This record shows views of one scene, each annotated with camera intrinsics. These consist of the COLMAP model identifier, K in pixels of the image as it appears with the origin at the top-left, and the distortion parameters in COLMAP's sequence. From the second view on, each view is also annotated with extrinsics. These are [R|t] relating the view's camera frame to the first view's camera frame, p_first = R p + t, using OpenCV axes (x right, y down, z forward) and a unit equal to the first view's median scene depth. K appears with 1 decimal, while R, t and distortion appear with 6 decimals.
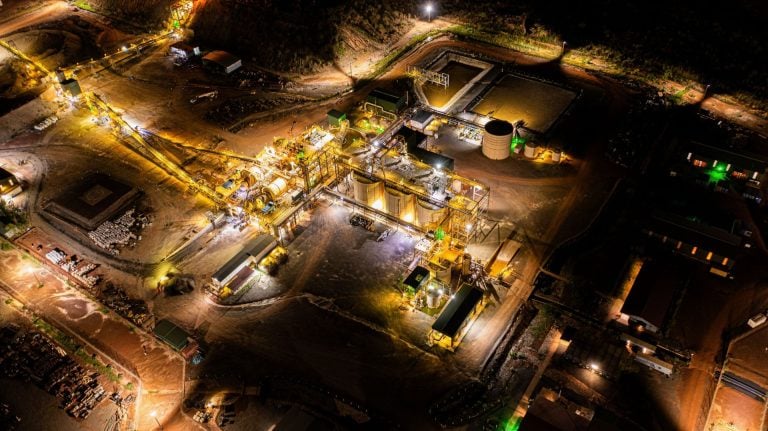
lens RADIAL K [[603.5, 0, 384.0], [0, 603.5, 215.5], [0, 0, 1]] dist [-0.006792, -0.001710]
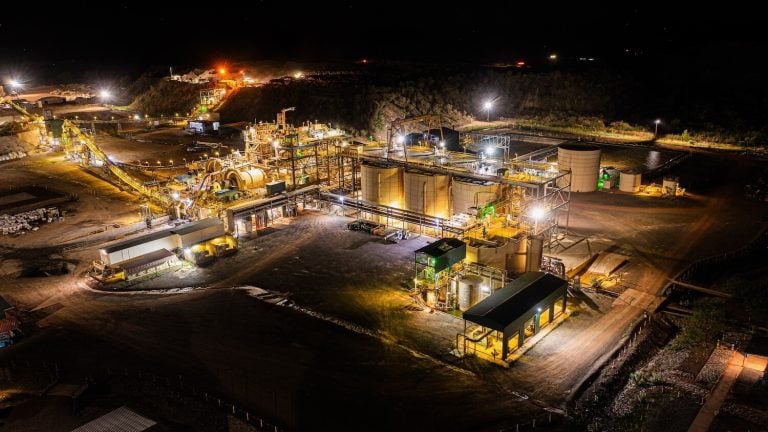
lens RADIAL K [[603.5, 0, 384.0], [0, 603.5, 216.0], [0, 0, 1]] dist [-0.006792, -0.001710]
pose [[0.992021, 0.047587, -0.116750, 0.061606], [-0.090769, 0.912258, -0.399433, 0.279740], [0.087499, 0.406843, 0.909298, 0.458739]]
